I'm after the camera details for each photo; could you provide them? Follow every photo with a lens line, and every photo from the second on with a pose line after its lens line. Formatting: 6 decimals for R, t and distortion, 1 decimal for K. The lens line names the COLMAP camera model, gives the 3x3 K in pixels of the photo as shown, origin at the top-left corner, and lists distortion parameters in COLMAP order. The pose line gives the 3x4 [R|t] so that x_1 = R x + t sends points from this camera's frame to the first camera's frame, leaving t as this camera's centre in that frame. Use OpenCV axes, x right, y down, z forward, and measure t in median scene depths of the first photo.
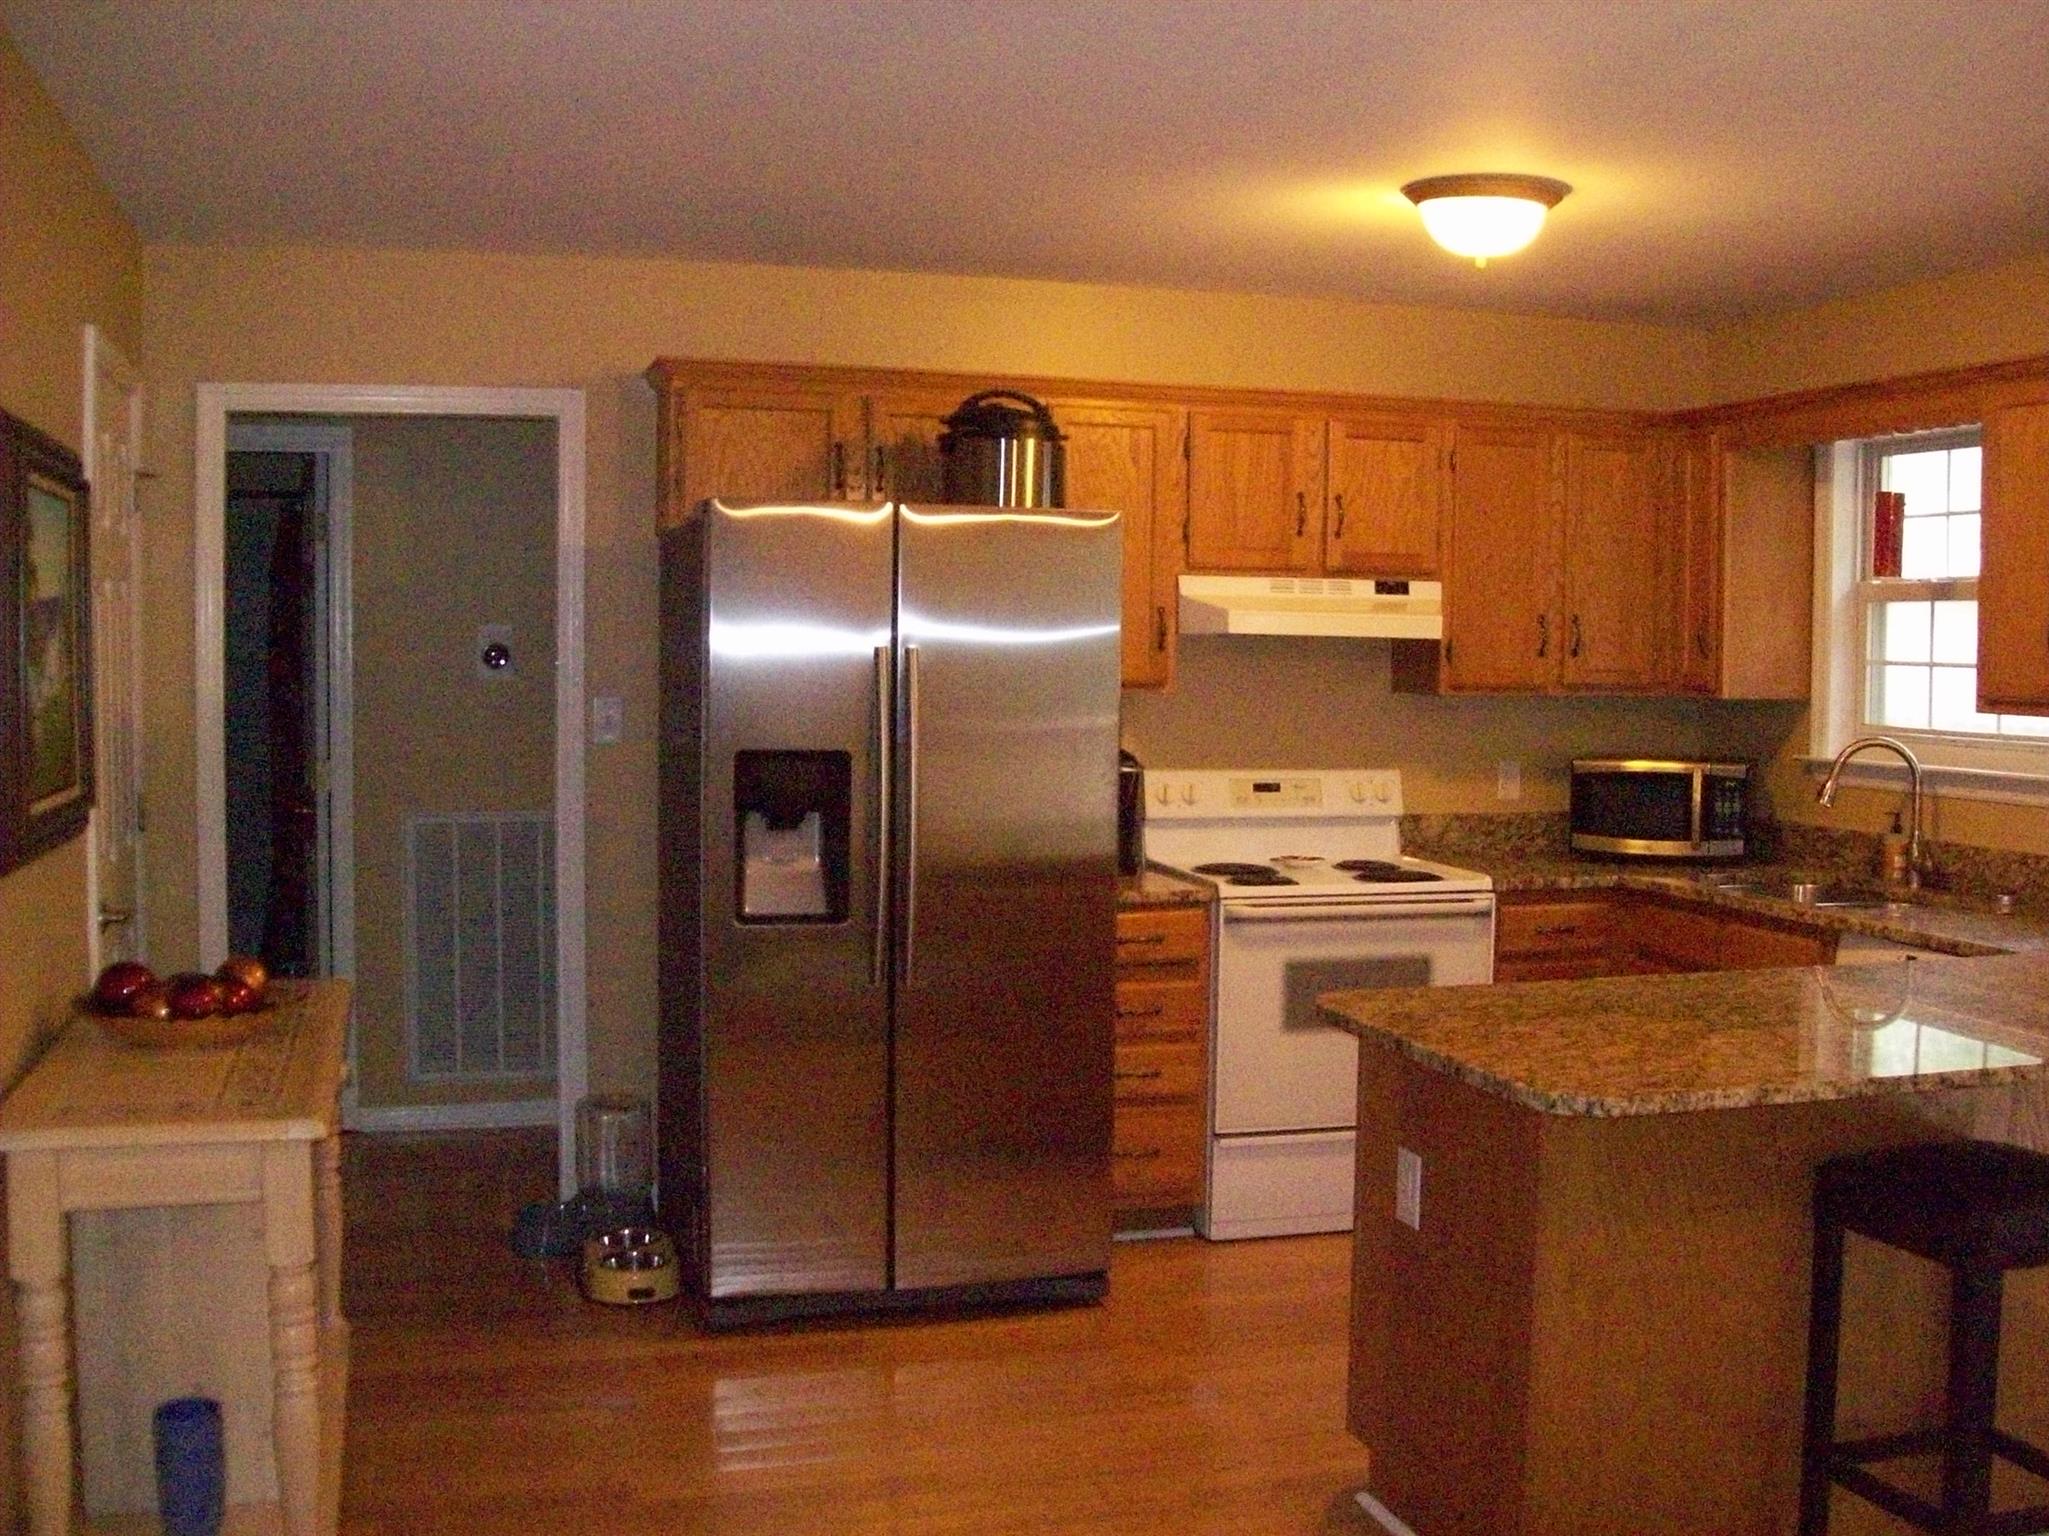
lens RADIAL K [[2166.5, 0, 1030.0], [0, 2166.5, 770.8], [0, 0, 1]] dist [-0.185456, 0.137940]
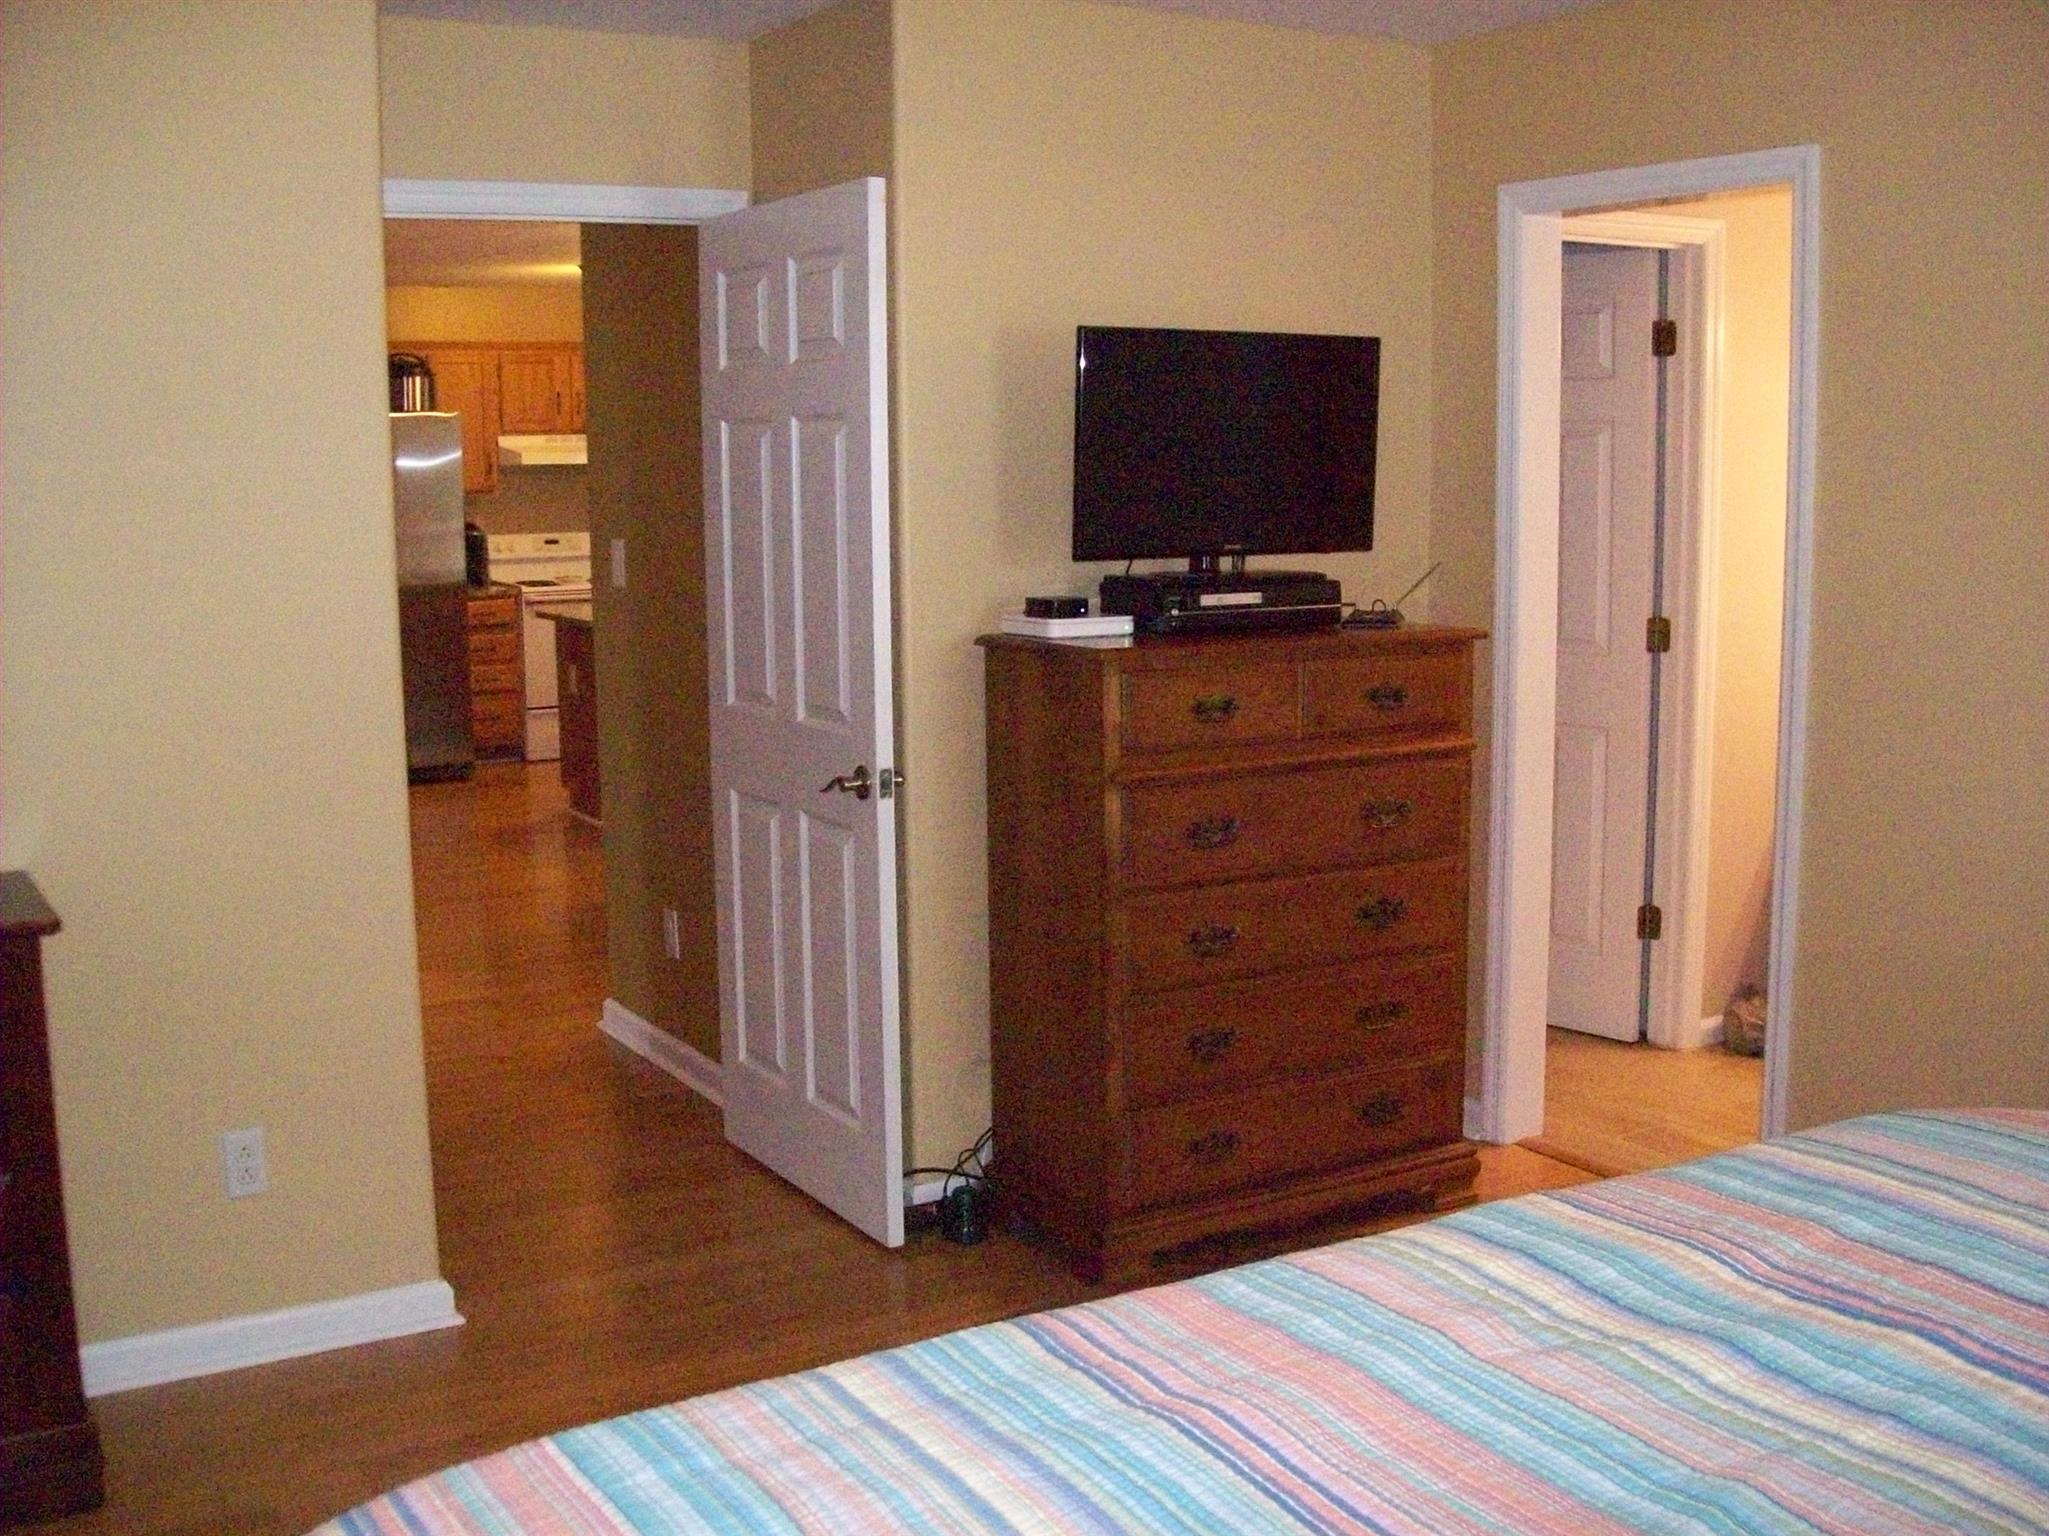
lens RADIAL K [[2166.5, 0, 1030.0], [0, 2166.5, 770.8], [0, 0, 1]] dist [-0.185456, 0.137940]
pose [[0.965768, -0.061951, 0.251900, 0.029236], [0.039100, 0.994735, 0.094731, 0.052822], [-0.256443, -0.081639, 0.963105, -1.115555]]
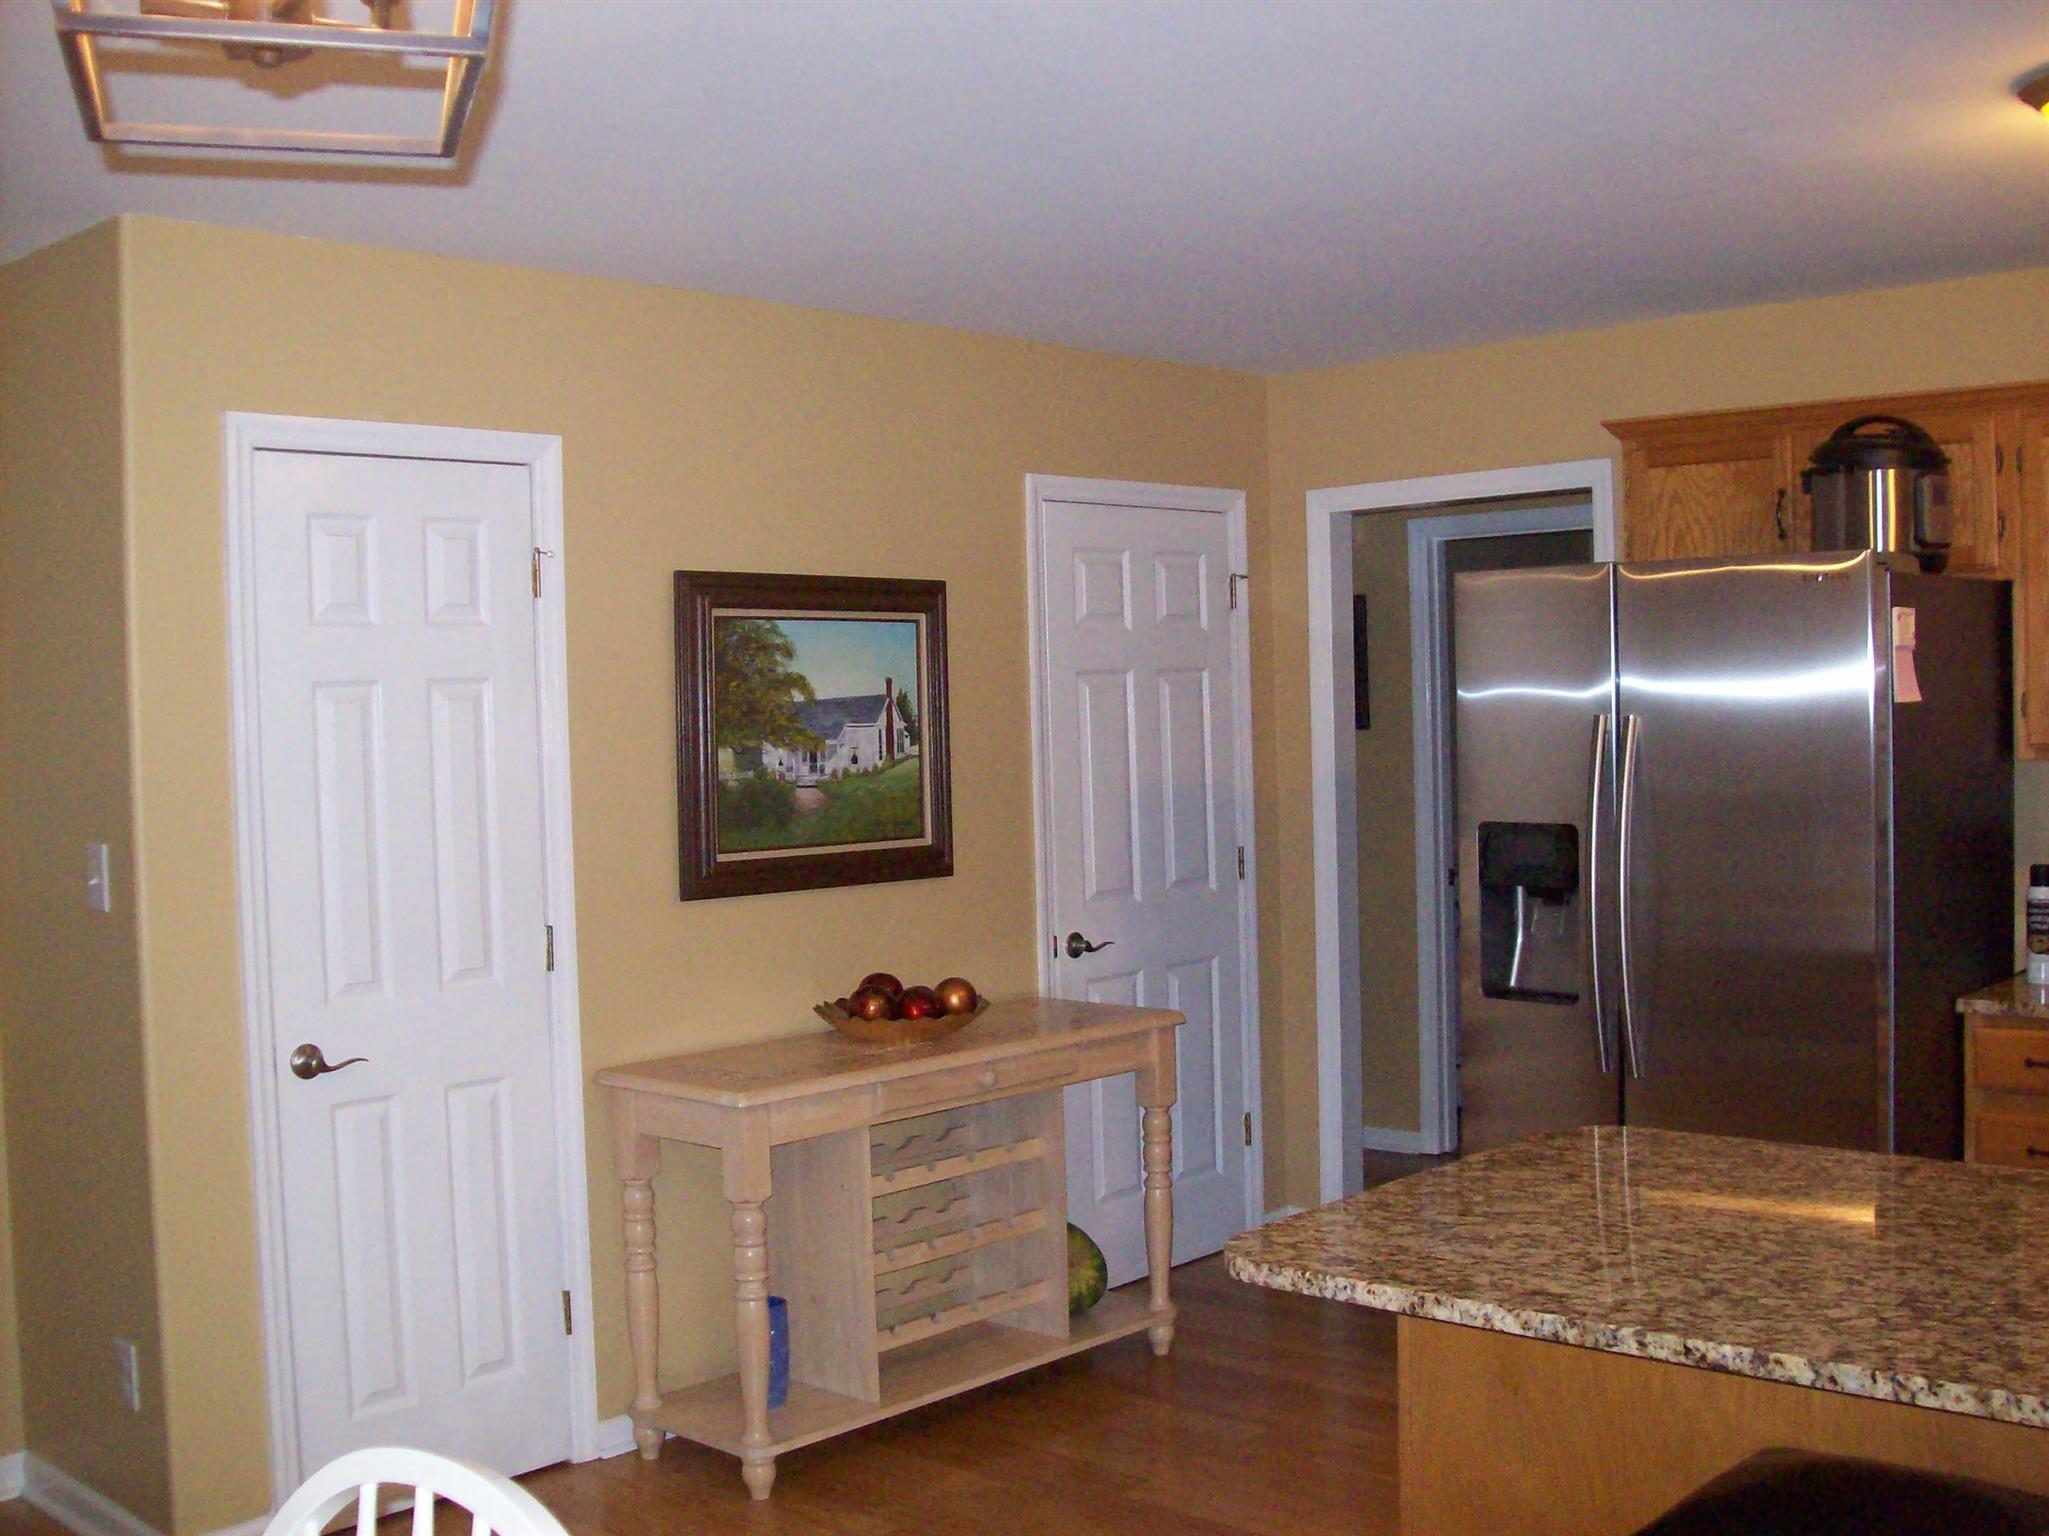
lens RADIAL K [[2166.5, 0, 1030.0], [0, 2166.5, 770.8], [0, 0, 1]] dist [-0.185456, 0.137940]
pose [[0.500175, 0.001020, -0.865924, 0.526641], [-0.017285, 0.999812, -0.008807, -0.017992], [0.865752, 0.019373, 0.500099, 0.266396]]
